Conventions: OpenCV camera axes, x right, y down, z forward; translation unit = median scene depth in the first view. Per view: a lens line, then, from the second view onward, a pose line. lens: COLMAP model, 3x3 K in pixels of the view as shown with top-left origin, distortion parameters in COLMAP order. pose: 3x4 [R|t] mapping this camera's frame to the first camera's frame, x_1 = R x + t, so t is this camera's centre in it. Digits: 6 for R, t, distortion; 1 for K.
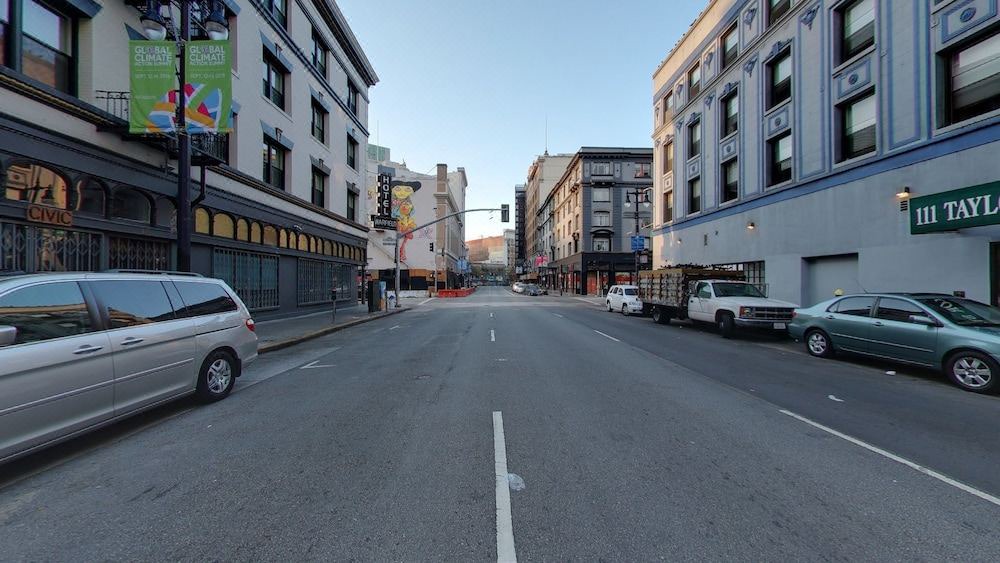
lens RADIAL K [[366.5, 0, 501.2], [0, 366.5, 281.5], [0, 0, 1]] dist [0.000865, 0.000142]
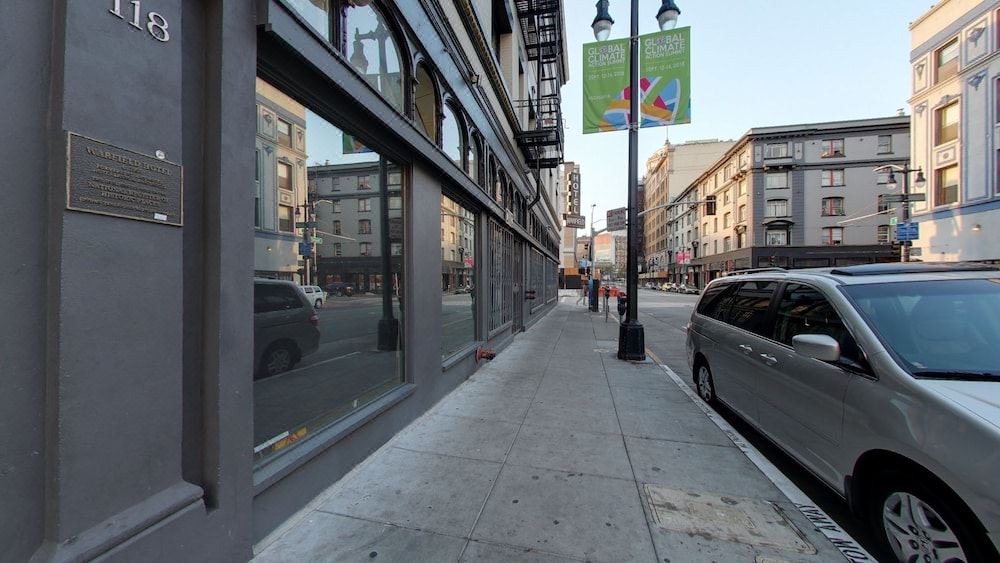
lens RADIAL K [[366.5, 0, 501.2], [0, 366.5, 281.5], [0, 0, 1]] dist [0.000865, 0.000142]
pose [[0.969579, -0.002941, -0.244760, -0.642505], [0.003281, 0.999994, 0.000981, 0.003263], [0.244756, -0.001754, 0.969583, -0.032440]]
